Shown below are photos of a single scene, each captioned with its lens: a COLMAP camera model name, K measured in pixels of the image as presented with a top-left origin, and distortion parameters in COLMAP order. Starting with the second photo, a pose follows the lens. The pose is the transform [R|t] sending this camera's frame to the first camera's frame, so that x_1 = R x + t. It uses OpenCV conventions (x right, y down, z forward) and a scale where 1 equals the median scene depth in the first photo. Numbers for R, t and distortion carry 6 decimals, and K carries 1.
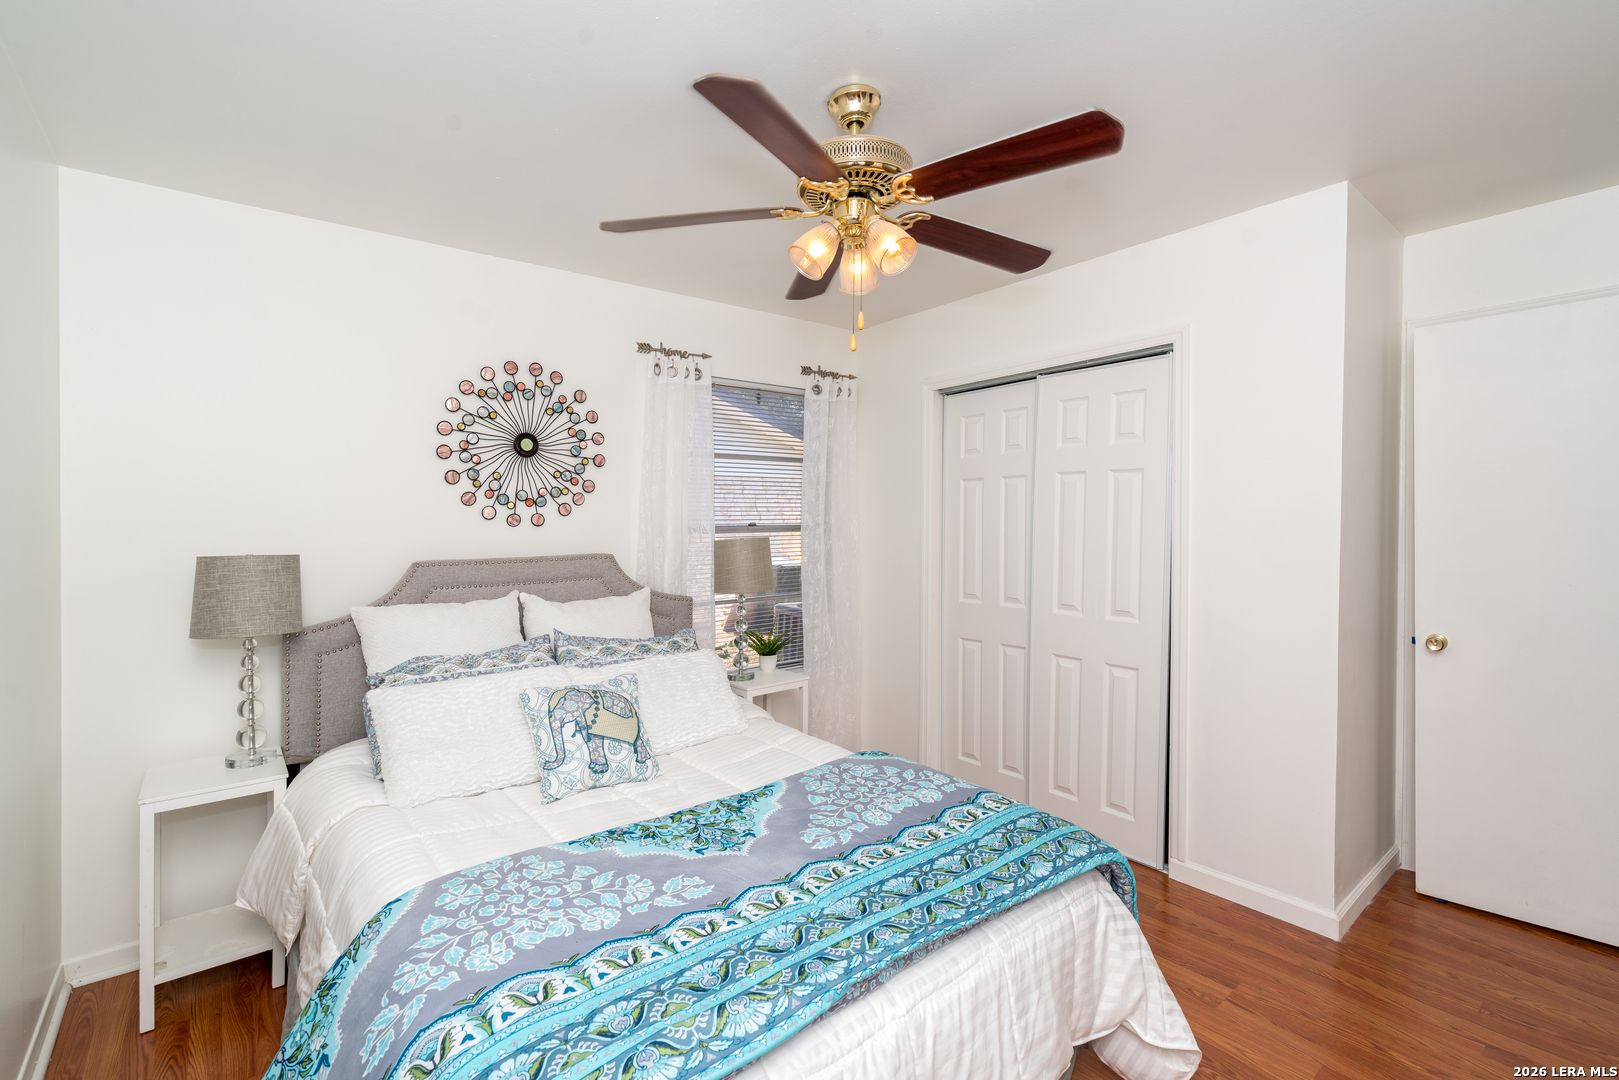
lens RADIAL K [[733.5, 0, 810.6], [0, 733.5, 516.4], [0, 0, 1]] dist [-0.017160, 0.000502]
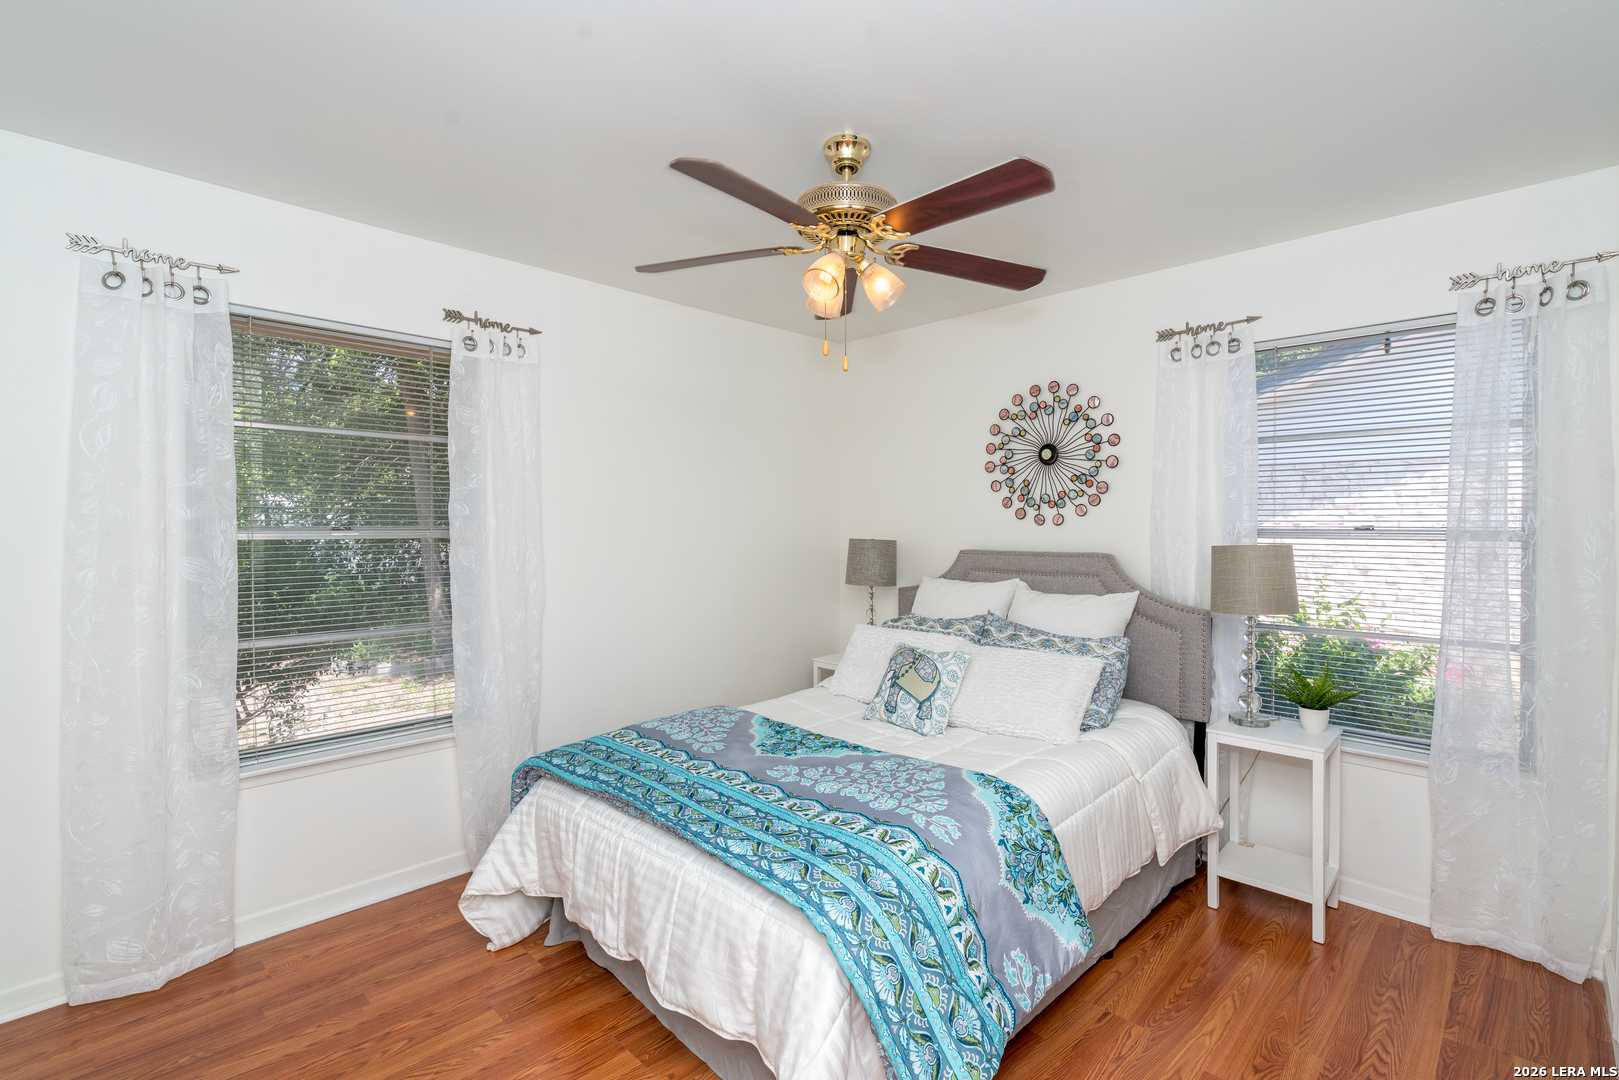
lens RADIAL K [[733.5, 0, 810.6], [0, 733.5, 516.4], [0, 0, 1]] dist [-0.017160, 0.000502]
pose [[0.107418, 0.005250, -0.994200, 0.765784], [0.004827, 0.999972, 0.005802, -0.009274], [0.994202, -0.005422, 0.107390, 0.539432]]
